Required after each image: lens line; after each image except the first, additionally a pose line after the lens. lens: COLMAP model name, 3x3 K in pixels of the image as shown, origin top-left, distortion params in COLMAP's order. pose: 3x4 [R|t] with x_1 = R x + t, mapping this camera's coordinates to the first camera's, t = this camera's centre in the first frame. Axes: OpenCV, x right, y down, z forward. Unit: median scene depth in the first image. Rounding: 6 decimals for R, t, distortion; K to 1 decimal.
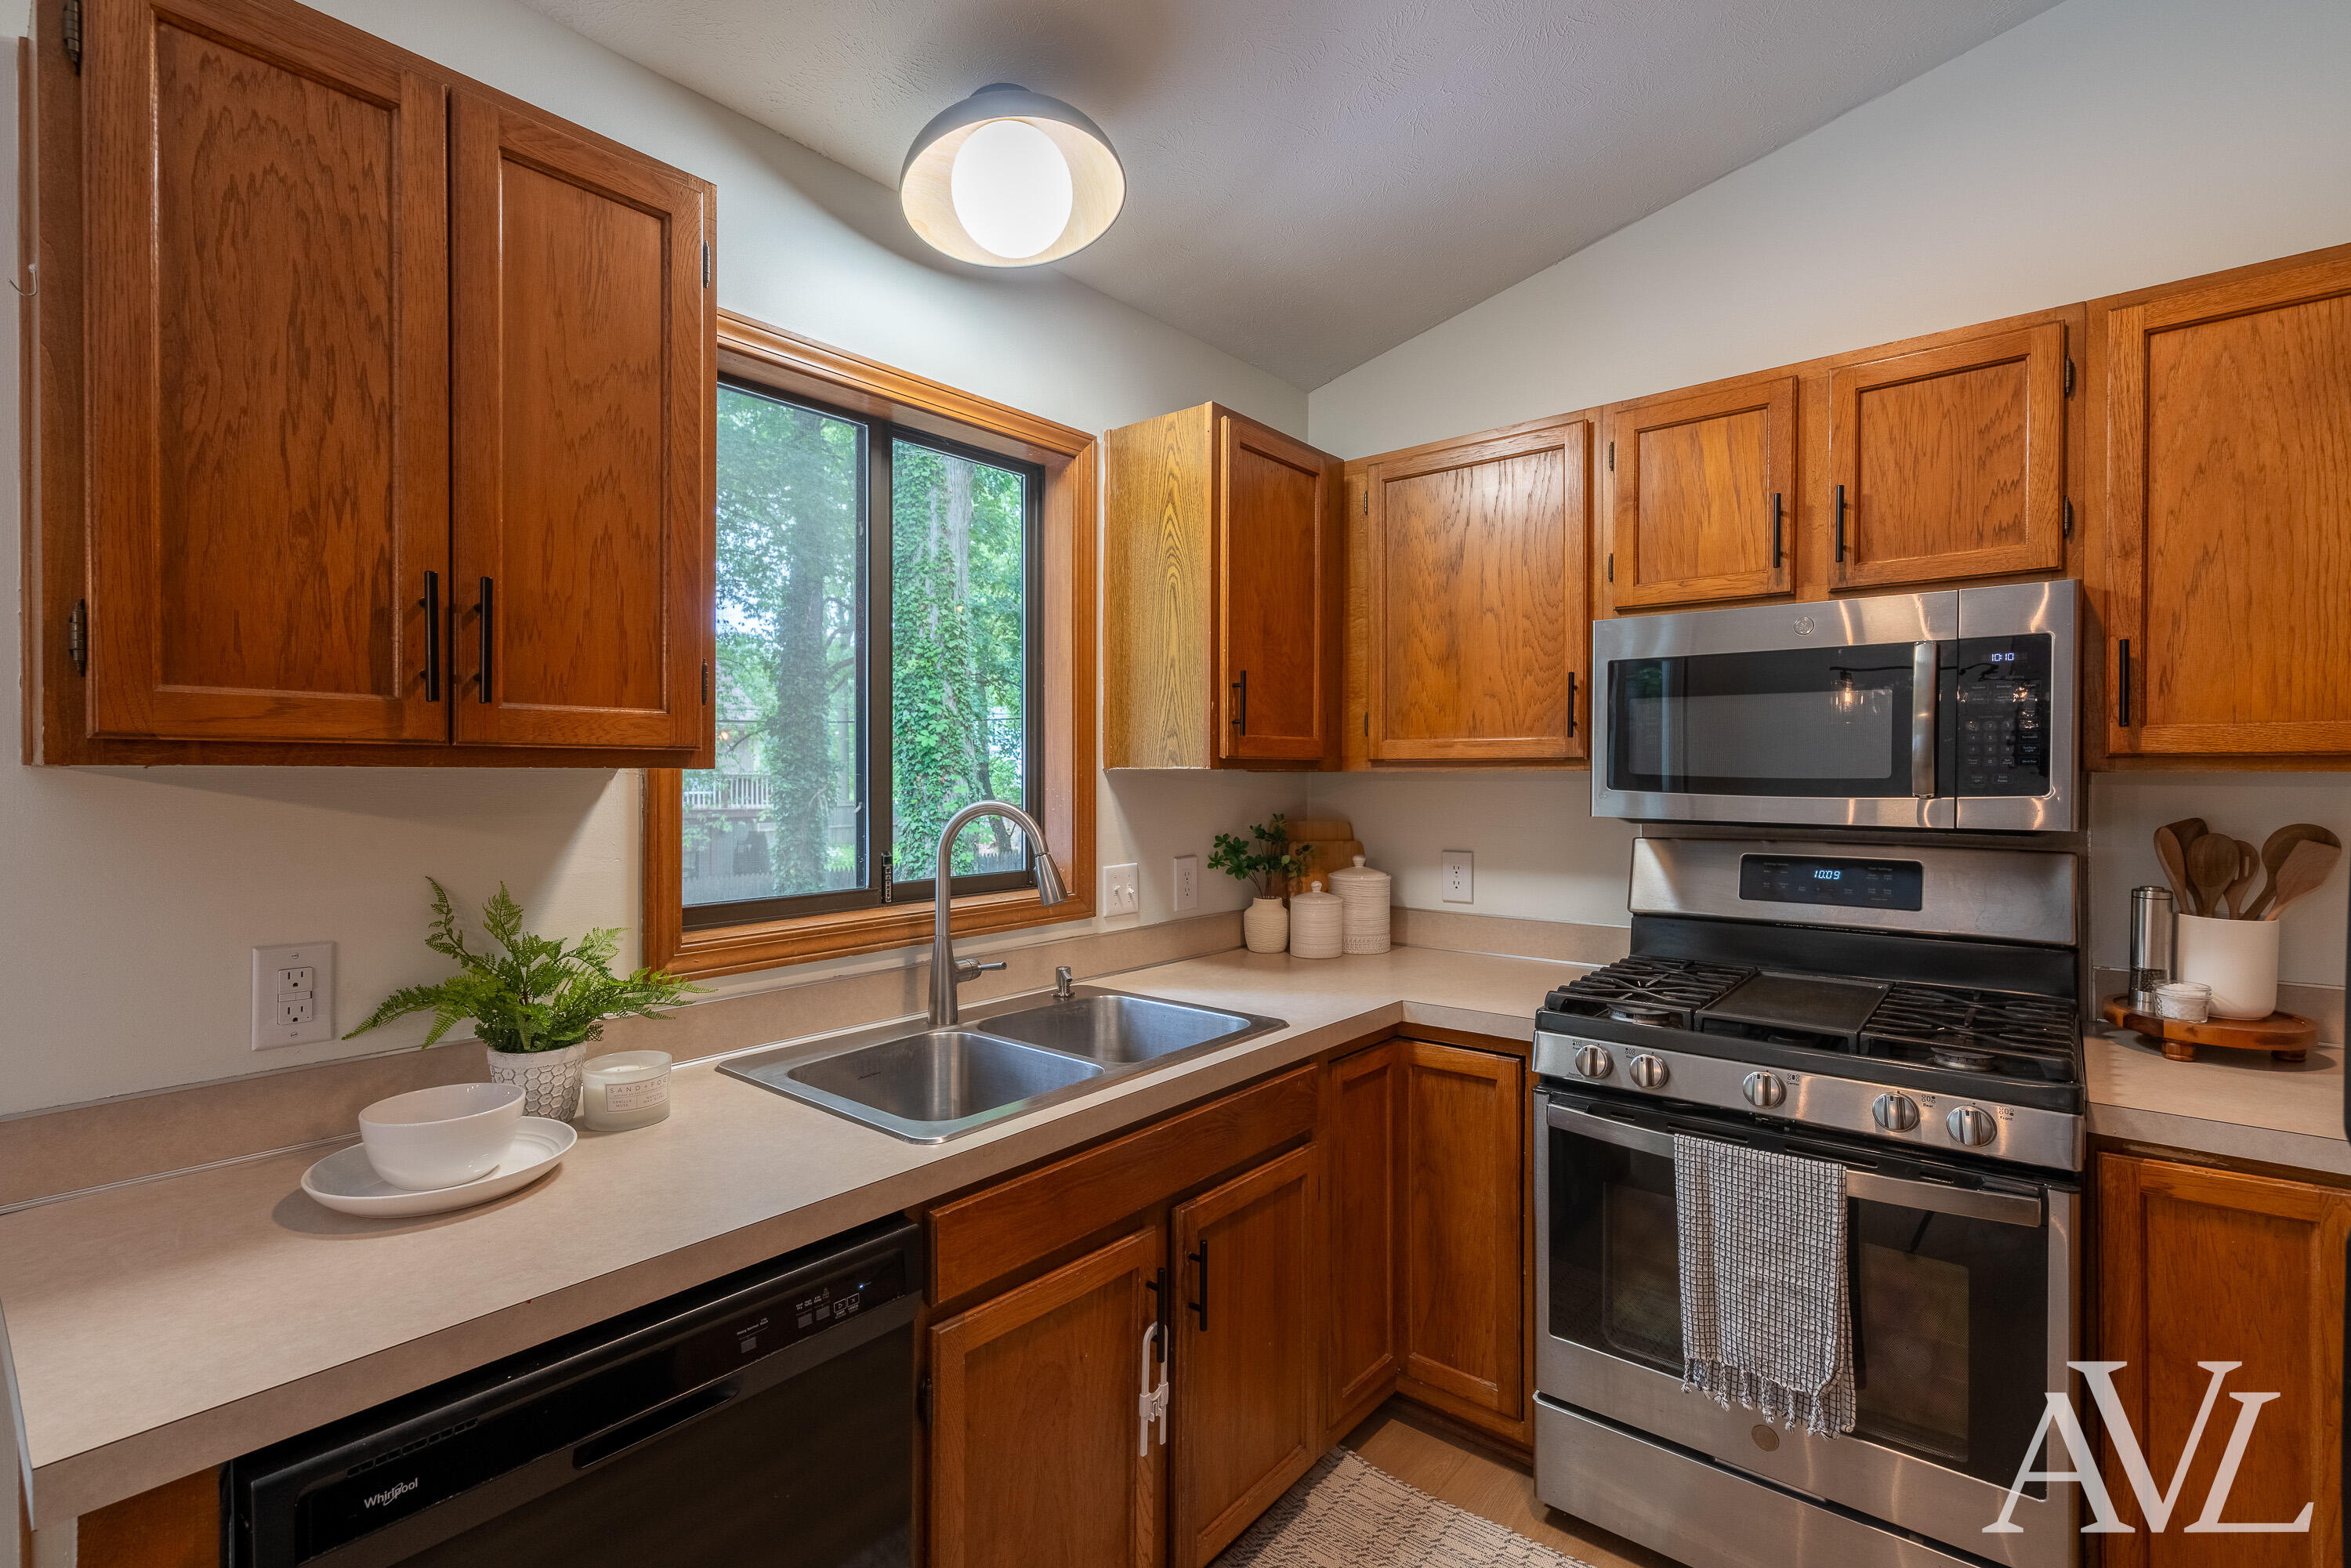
lens RADIAL K [[1101.2, 0, 1124.6], [0, 1101.2, 783.2], [0, 0, 1]] dist [-0.003385, 0.004308]
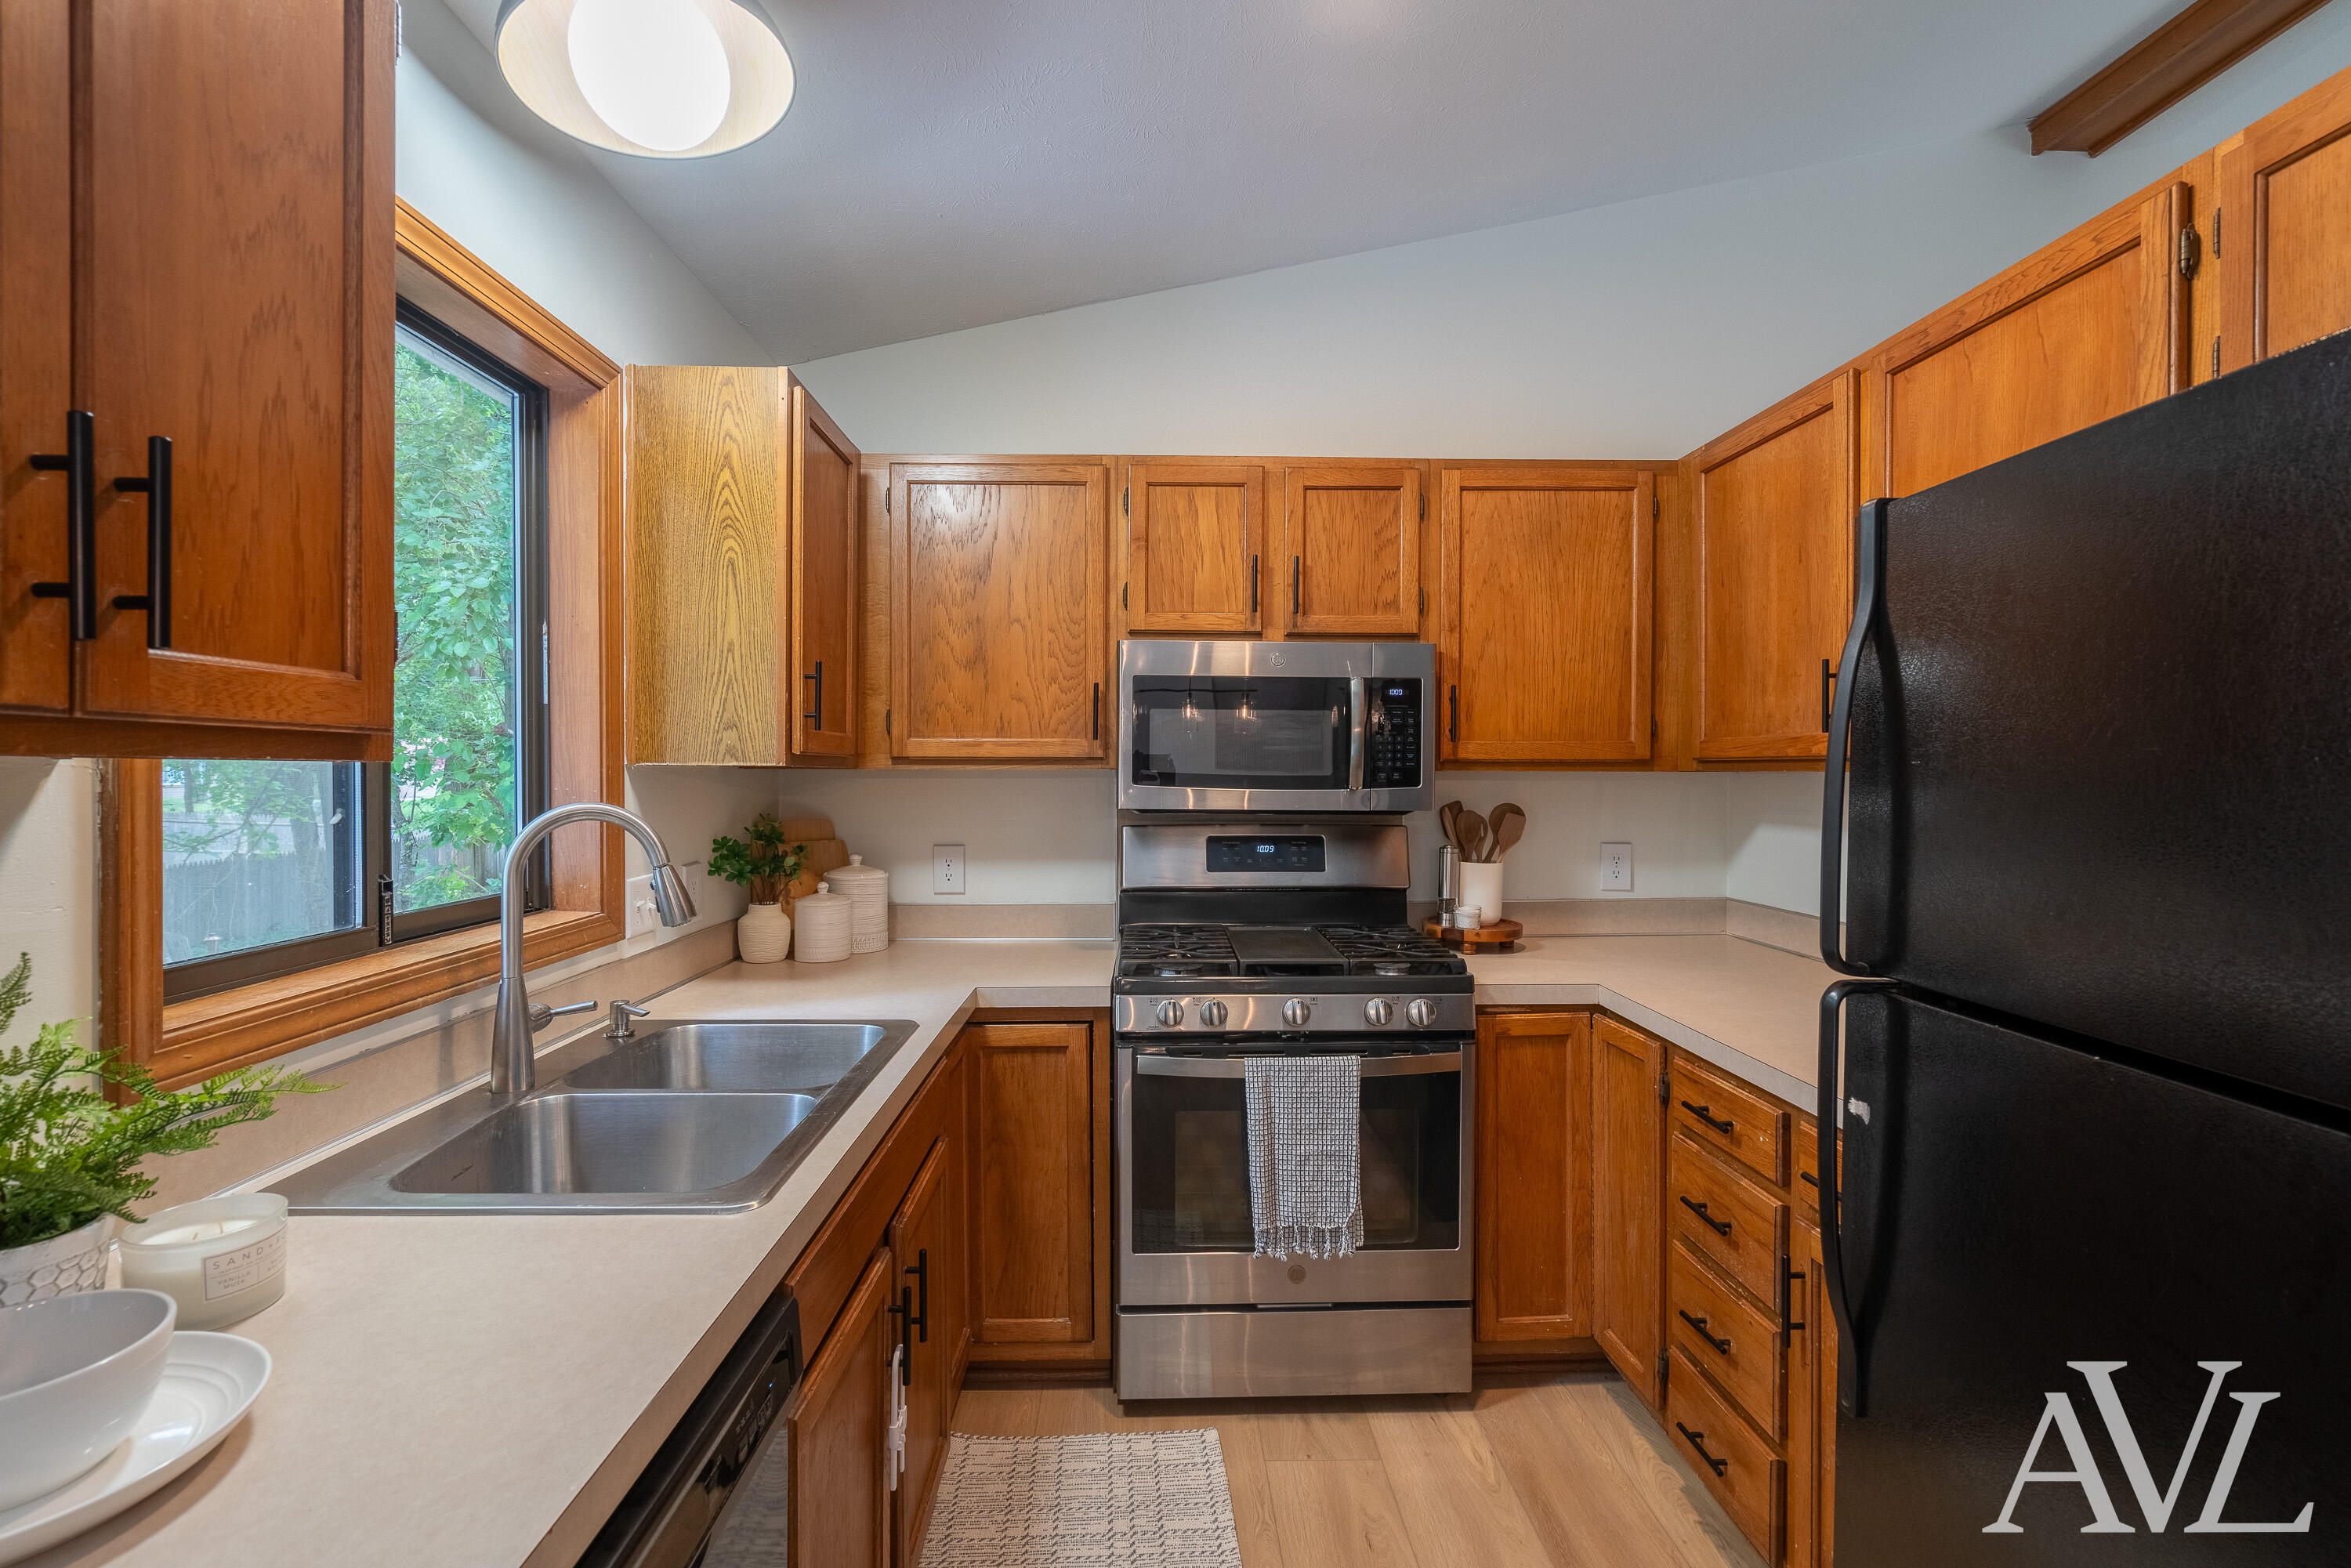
lens RADIAL K [[1101.2, 0, 1183.6], [0, 1101.2, 789.7], [0, 0, 1]] dist [-0.003385, 0.004308]
pose [[0.731808, -0.008822, 0.681454, -0.404093], [0.003605, 0.999952, 0.009074, 0.000352], [-0.681501, -0.004184, 0.731805, 0.126227]]
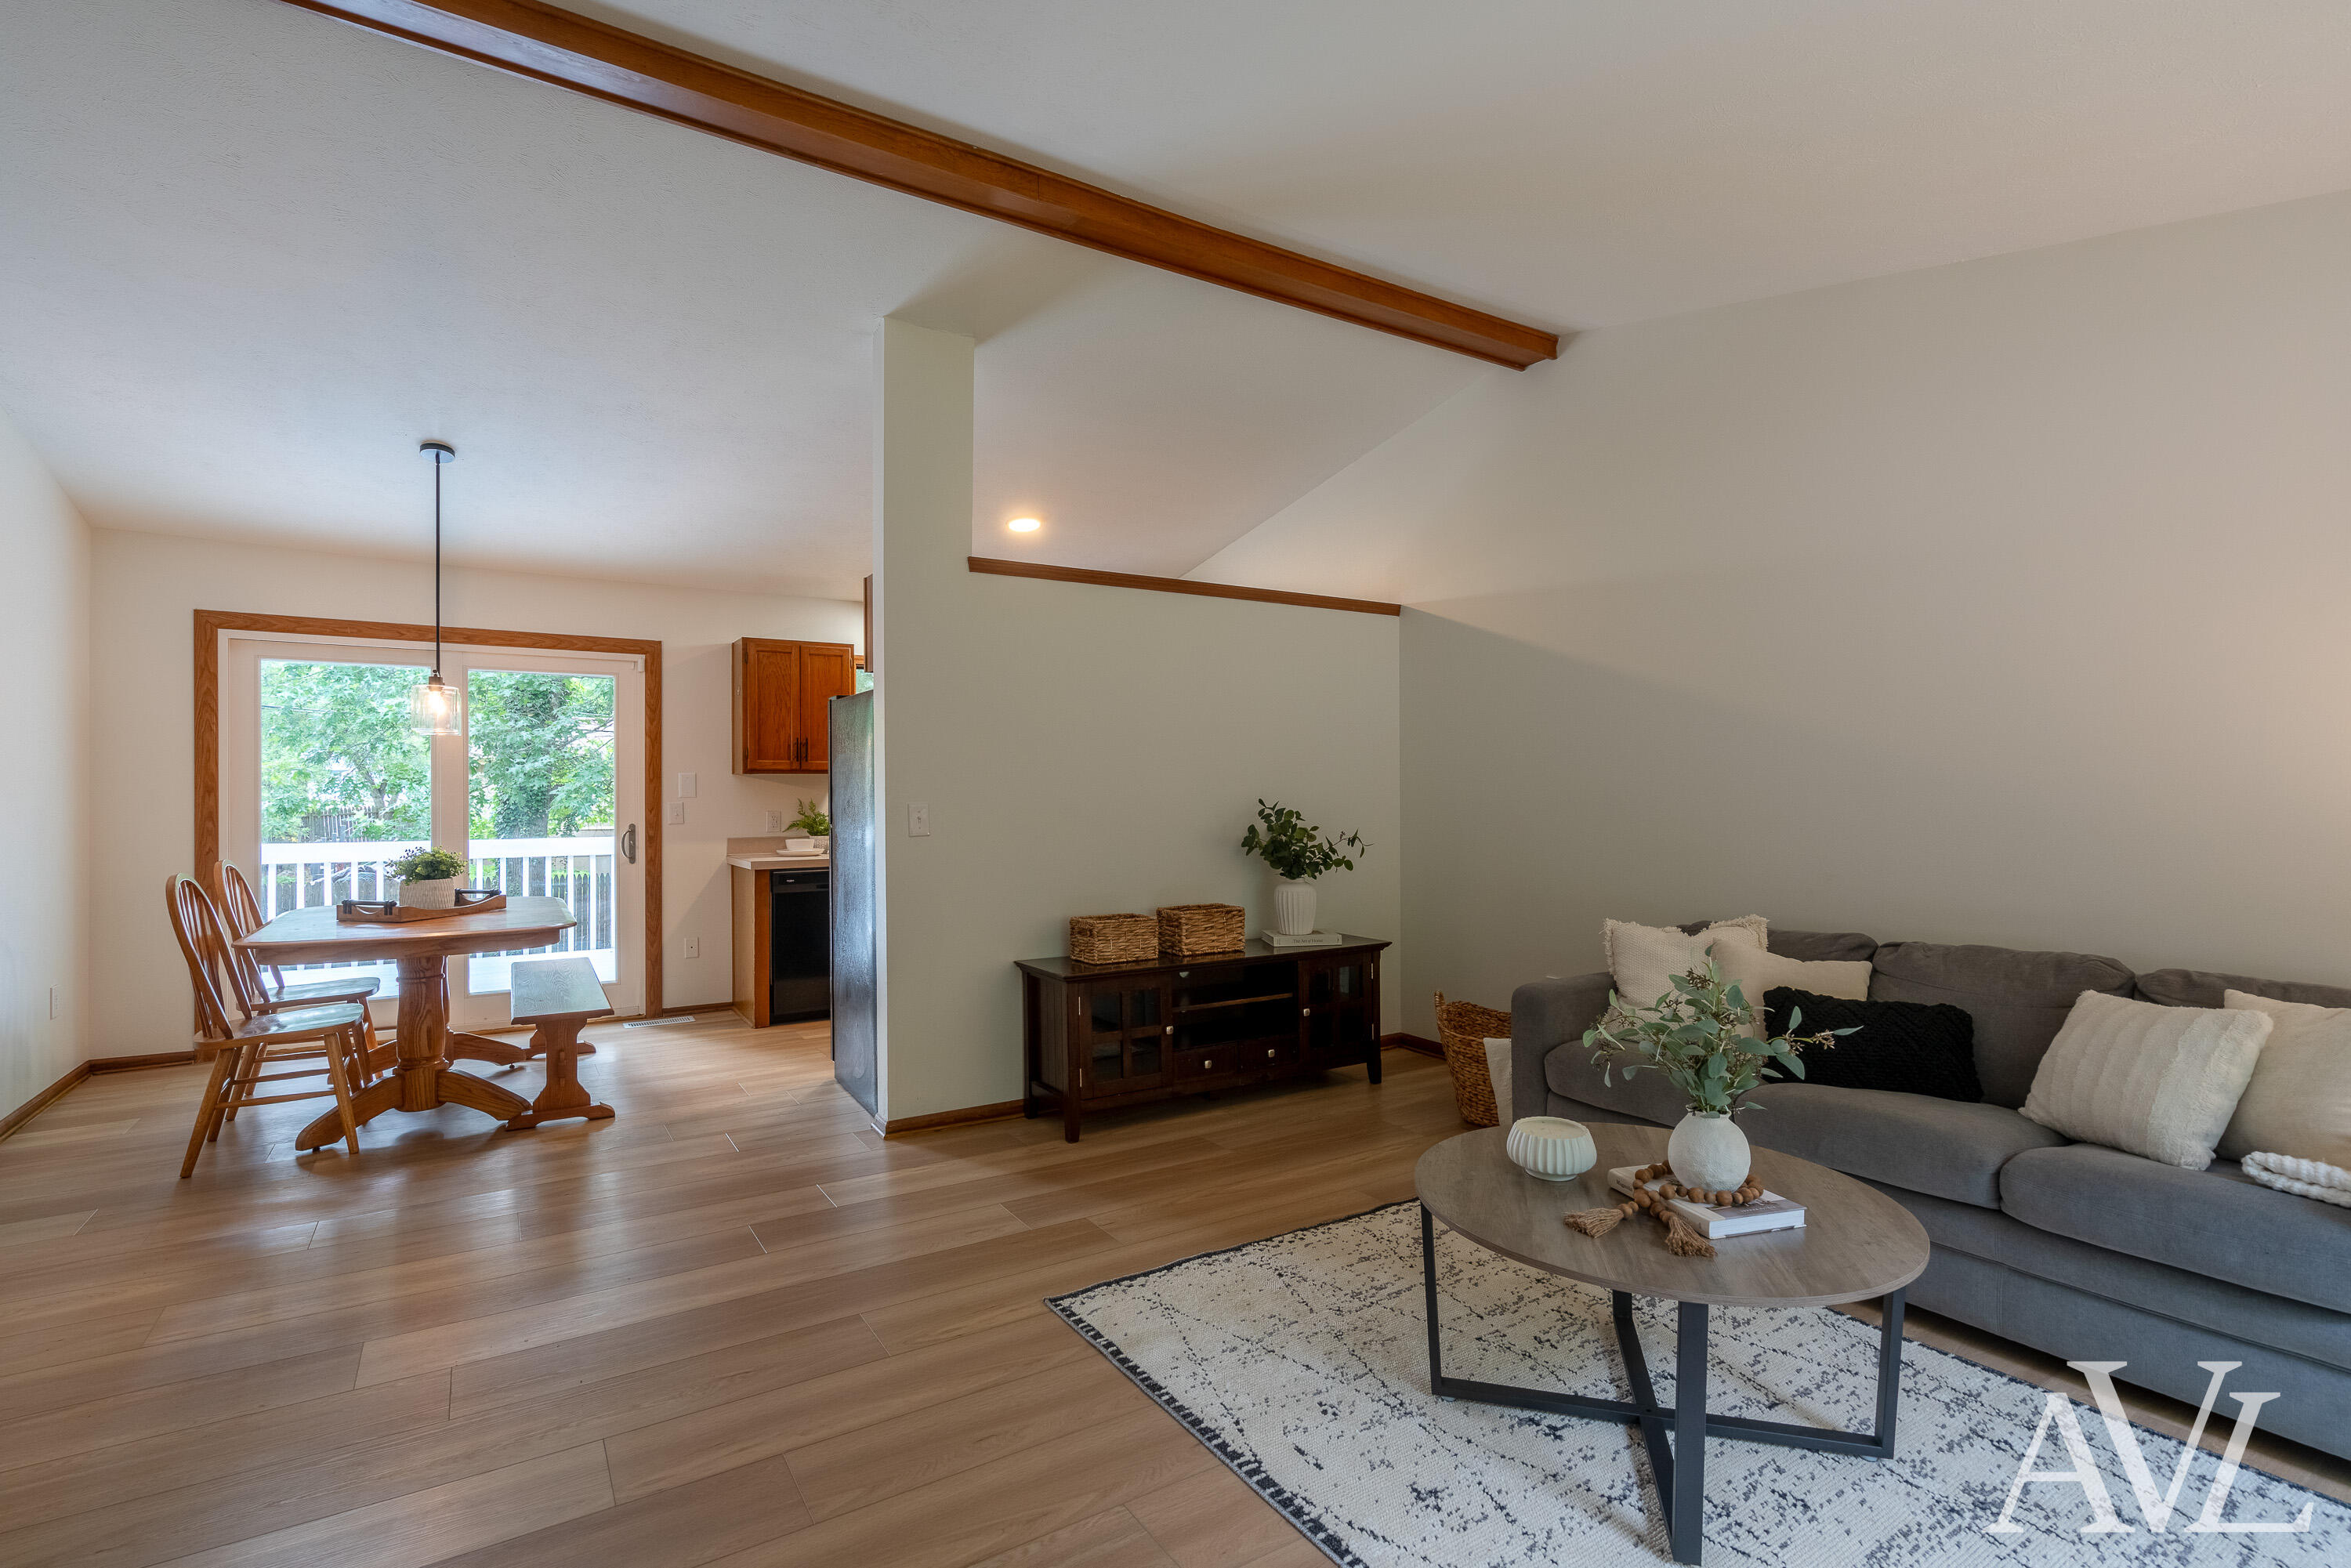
lens RADIAL K [[1101.2, 0, 1219.9], [0, 1101.2, 785.9], [0, 0, 1]] dist [-0.003385, 0.004308]
pose [[0.975502, -0.003836, -0.219958, 1.735008], [0.002458, 0.999976, -0.006539, 0.057245], [0.219977, 0.005839, 0.975487, -2.563400]]
